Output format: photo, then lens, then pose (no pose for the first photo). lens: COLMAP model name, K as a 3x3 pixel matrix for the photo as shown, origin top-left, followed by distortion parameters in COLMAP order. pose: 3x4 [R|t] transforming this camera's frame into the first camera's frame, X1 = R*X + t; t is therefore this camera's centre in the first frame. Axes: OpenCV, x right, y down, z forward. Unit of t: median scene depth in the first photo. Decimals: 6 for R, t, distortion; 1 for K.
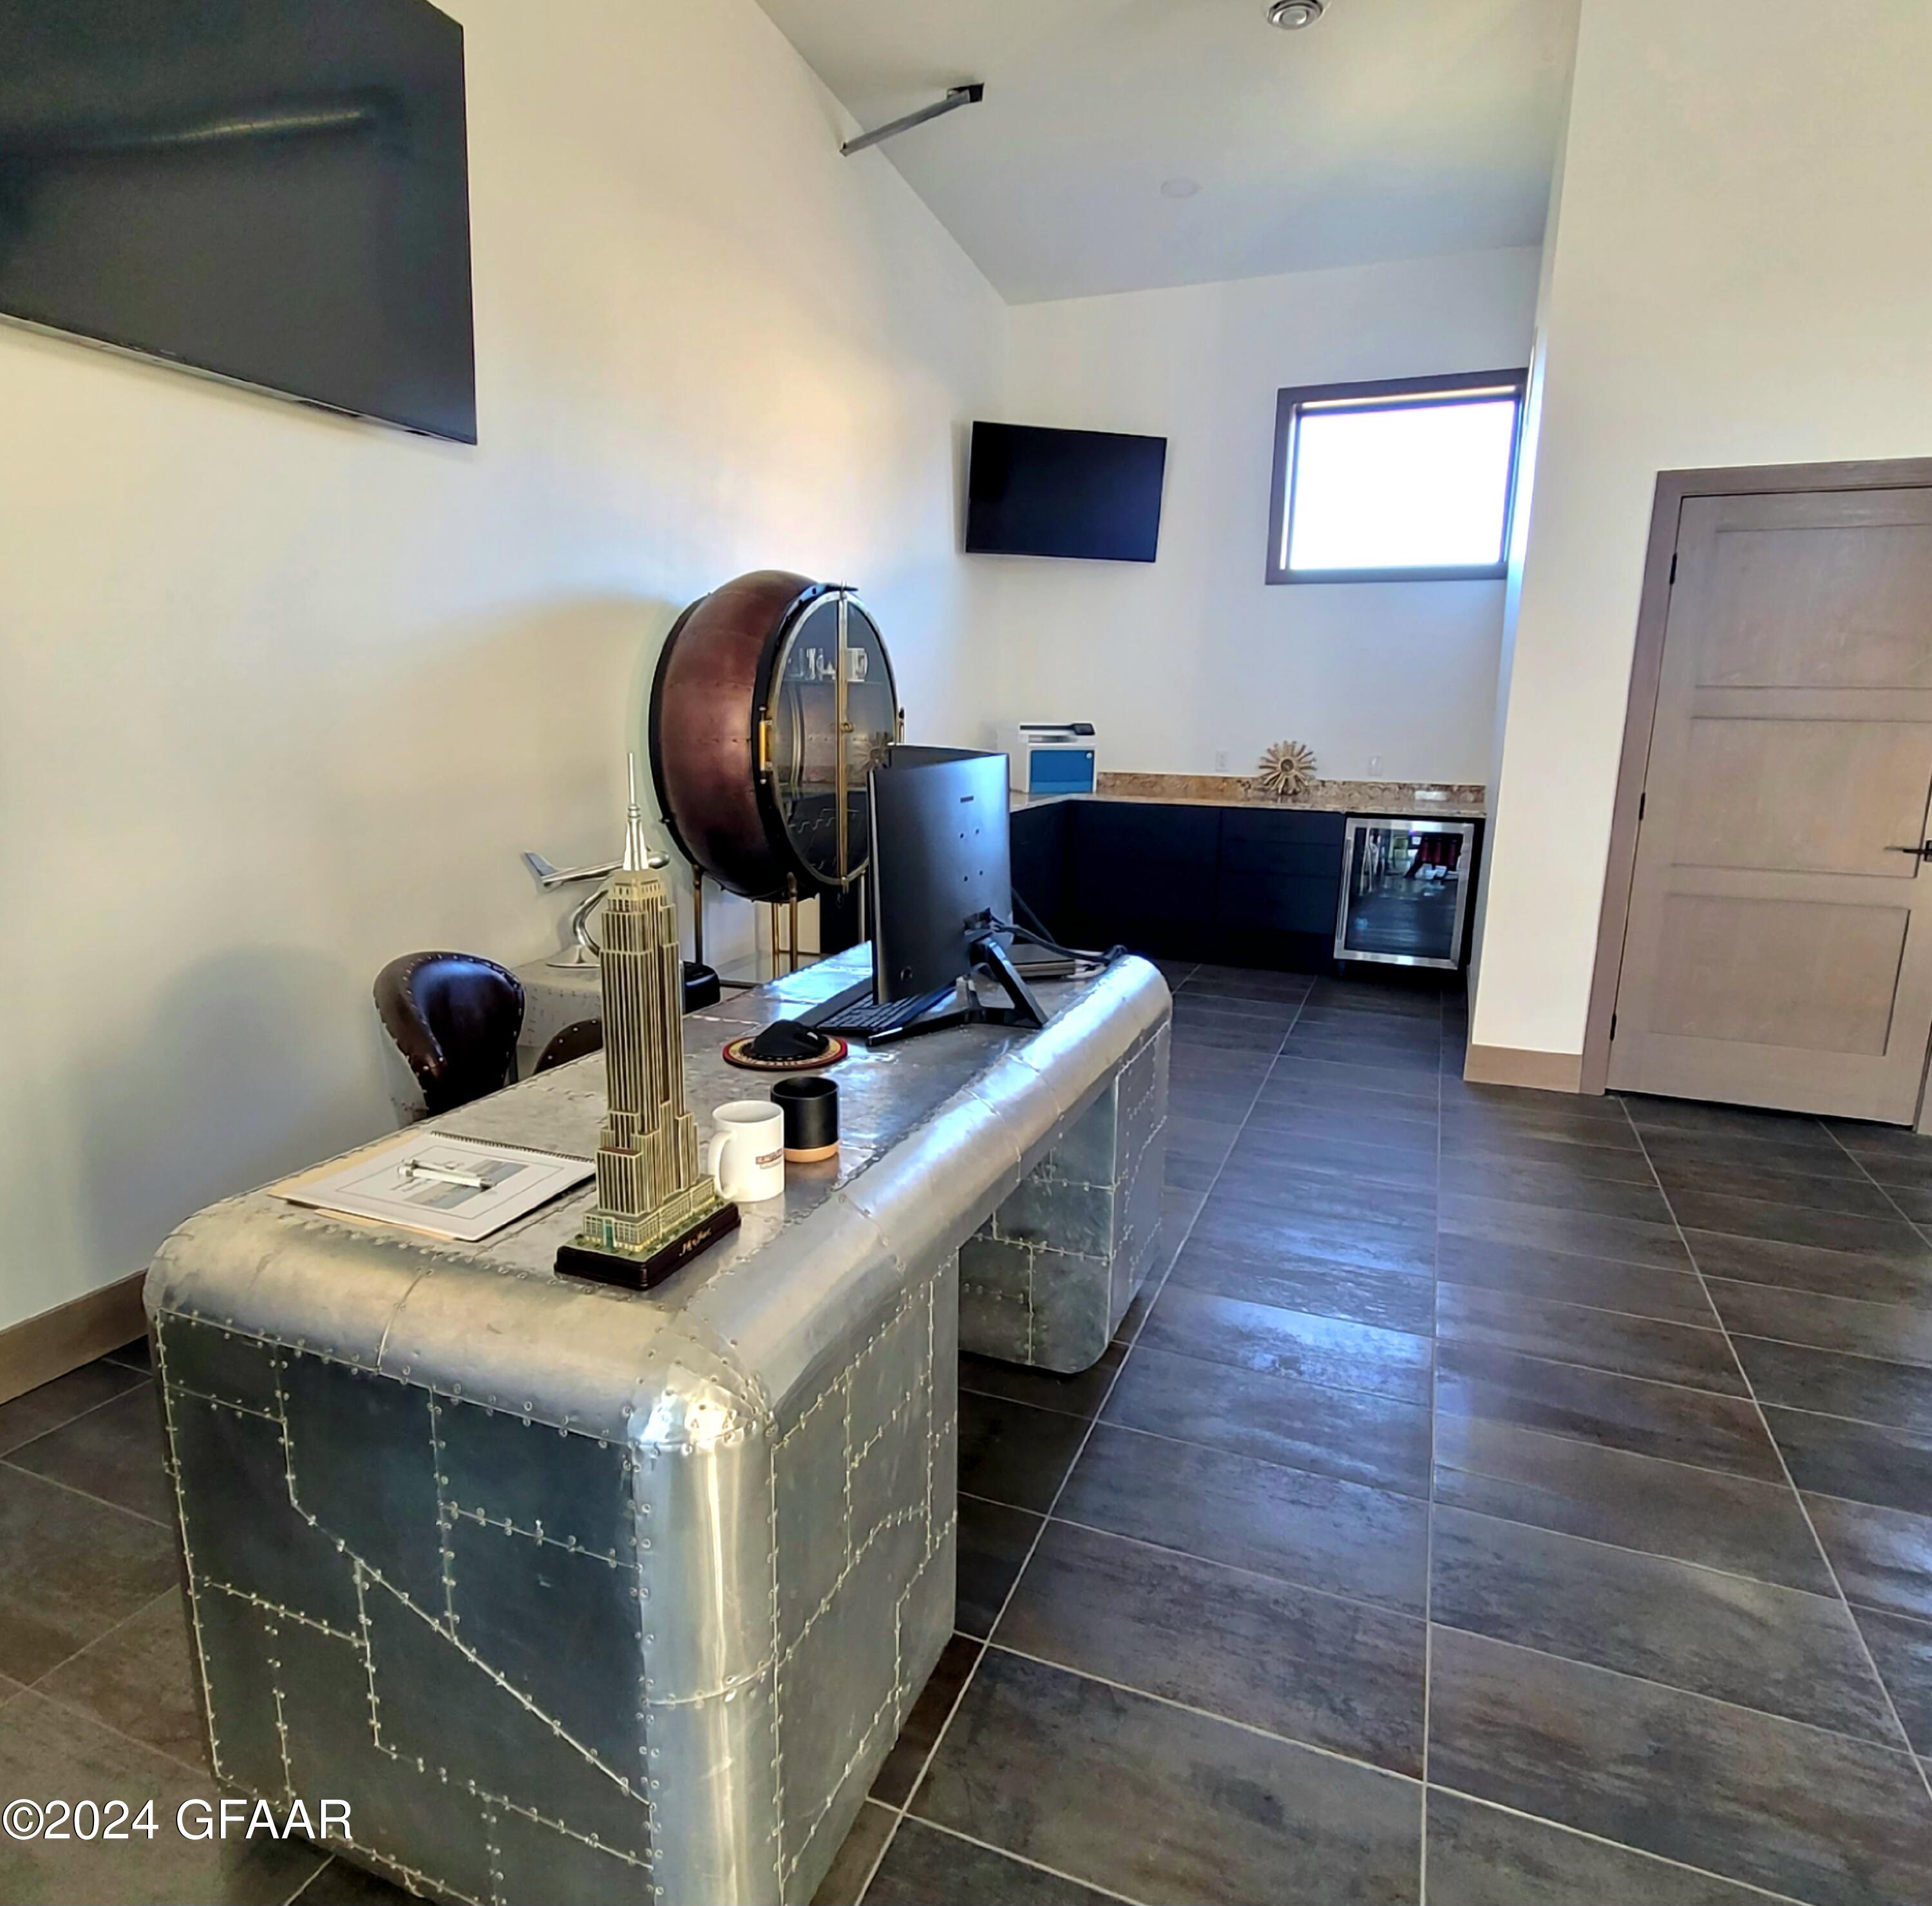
lens RADIAL K [[1183.1, 0, 943.9], [0, 1183.1, 959.1], [0, 0, 1]] dist [0.001109, 0.000519]
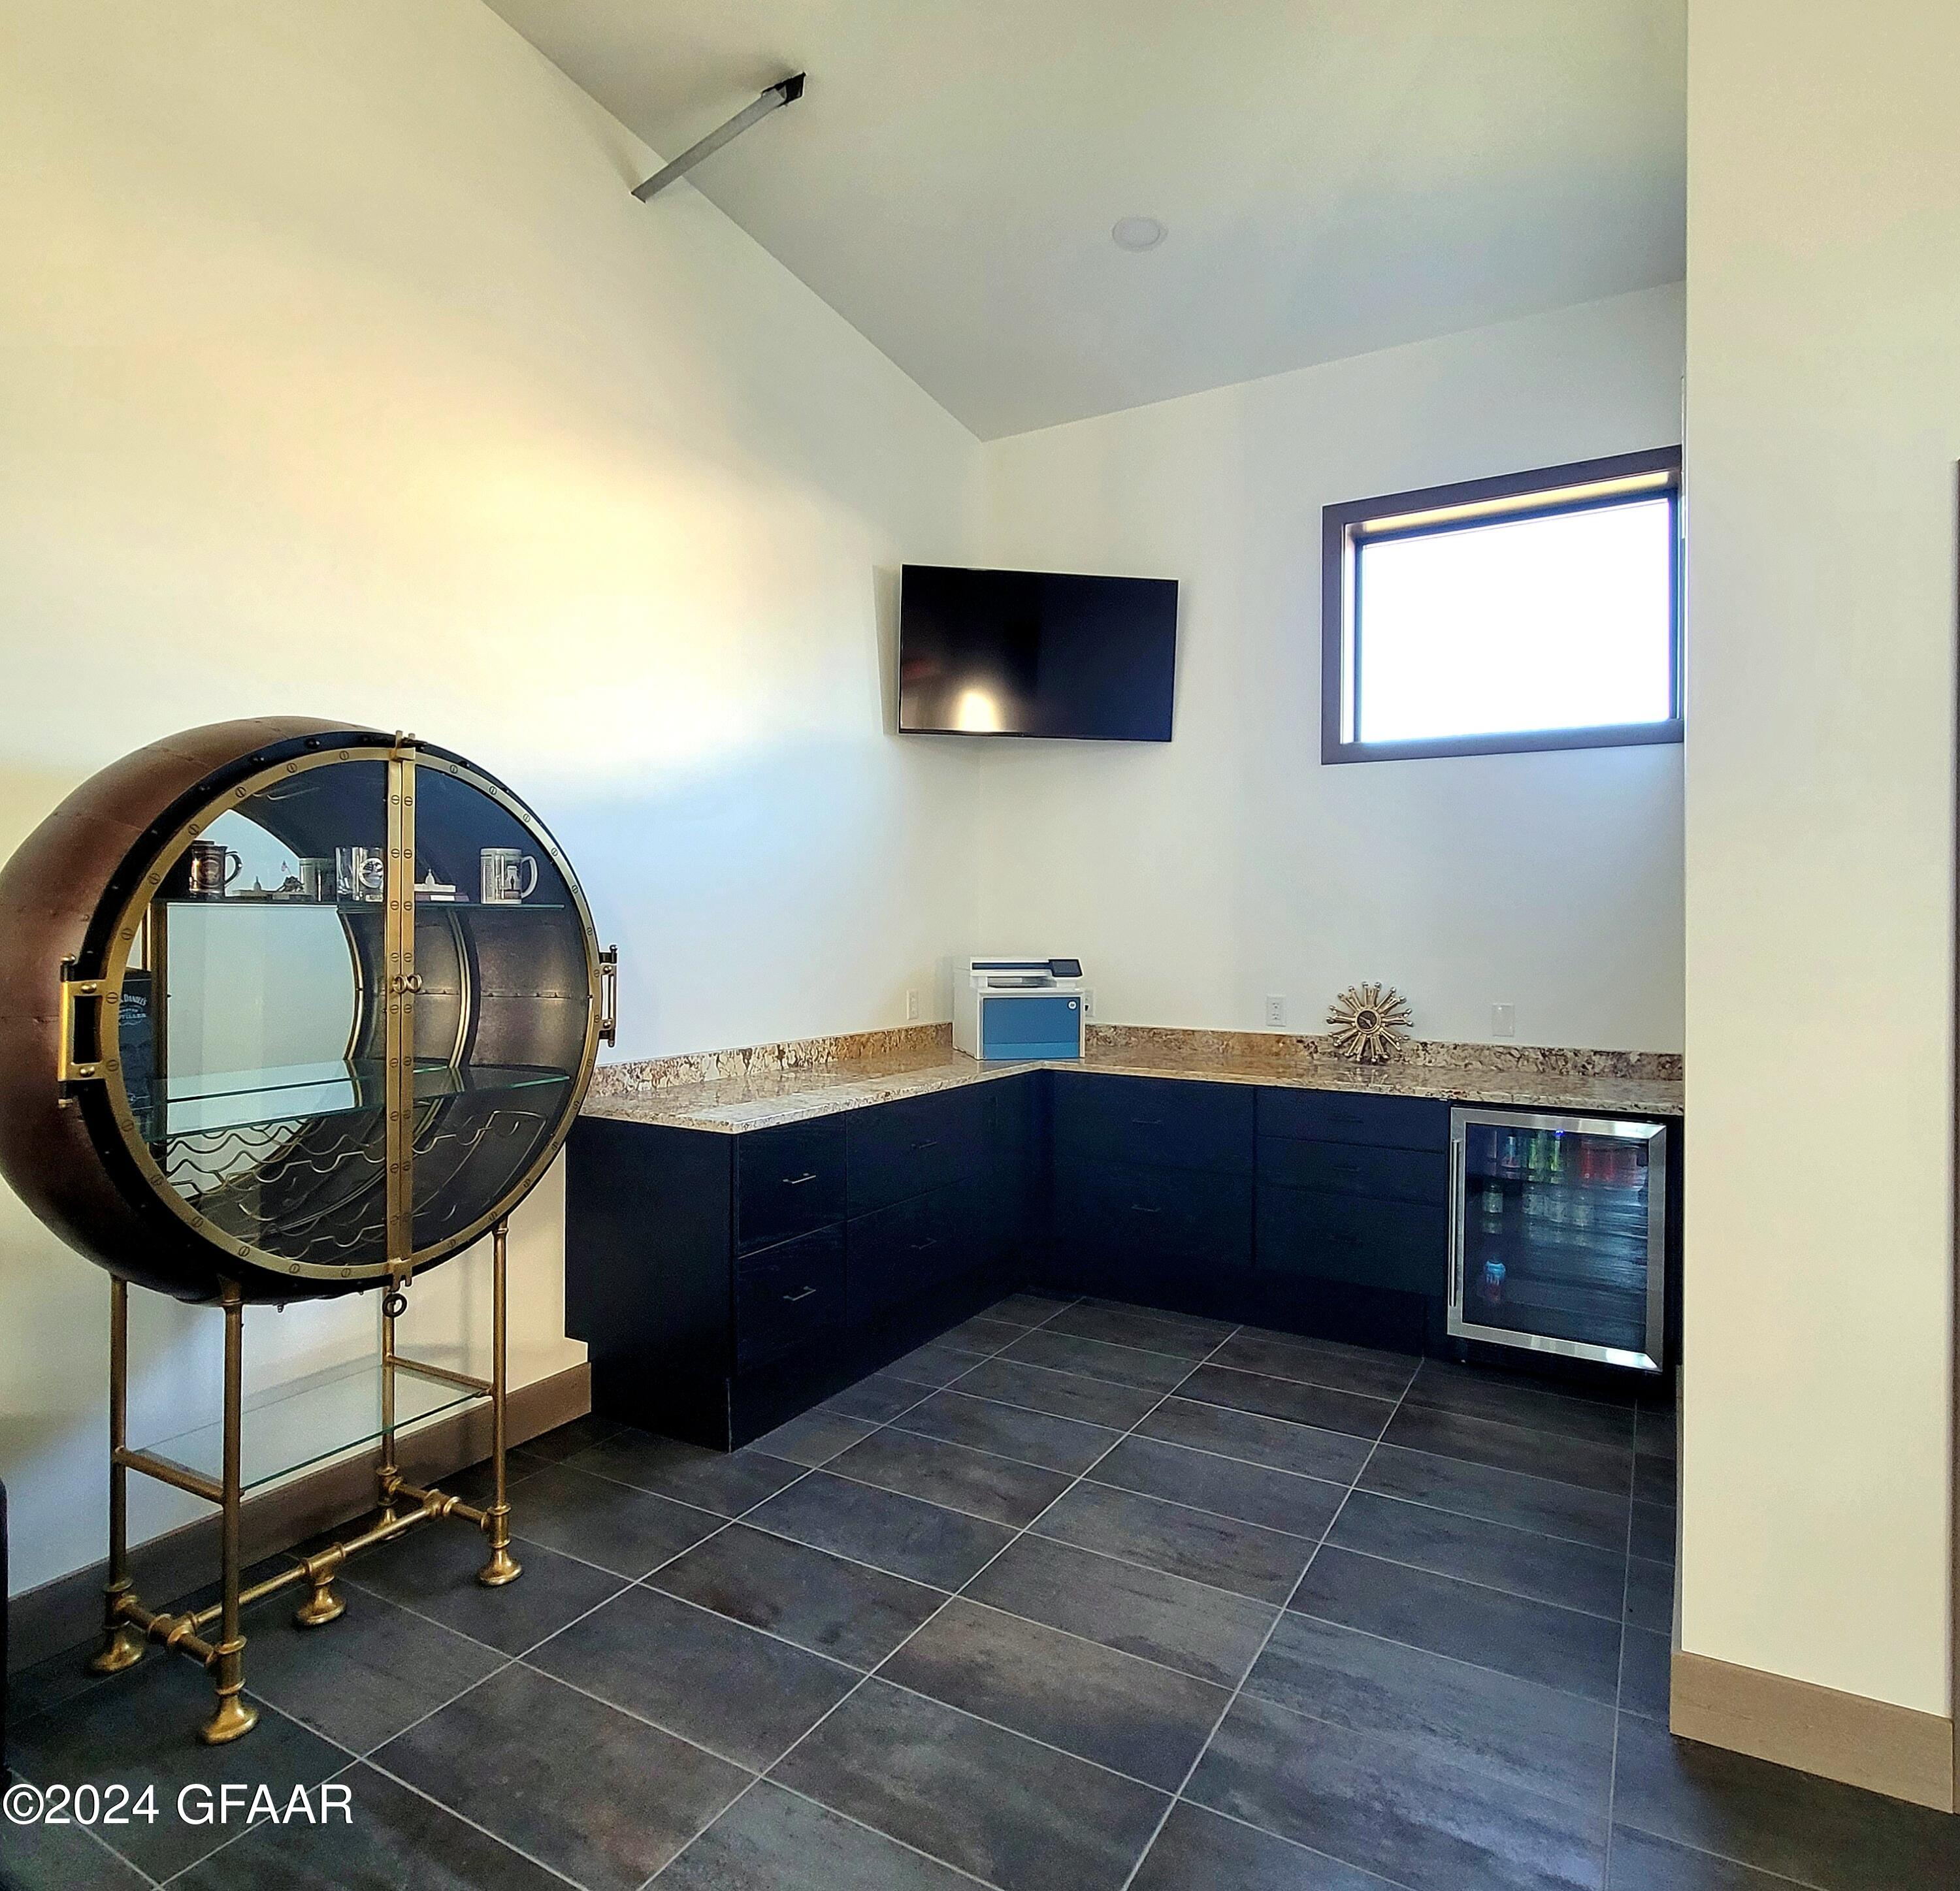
lens RADIAL K [[1169.3, 0, 993.1], [0, 1169.3, 934.3], [0, 0, 1]] dist [0.007427, -0.013071]
pose [[0.992148, -0.007690, -0.124836, 0.208859], [-0.018030, 0.978890, -0.203593, -0.092486], [0.123766, 0.204245, 0.971064, 0.408930]]
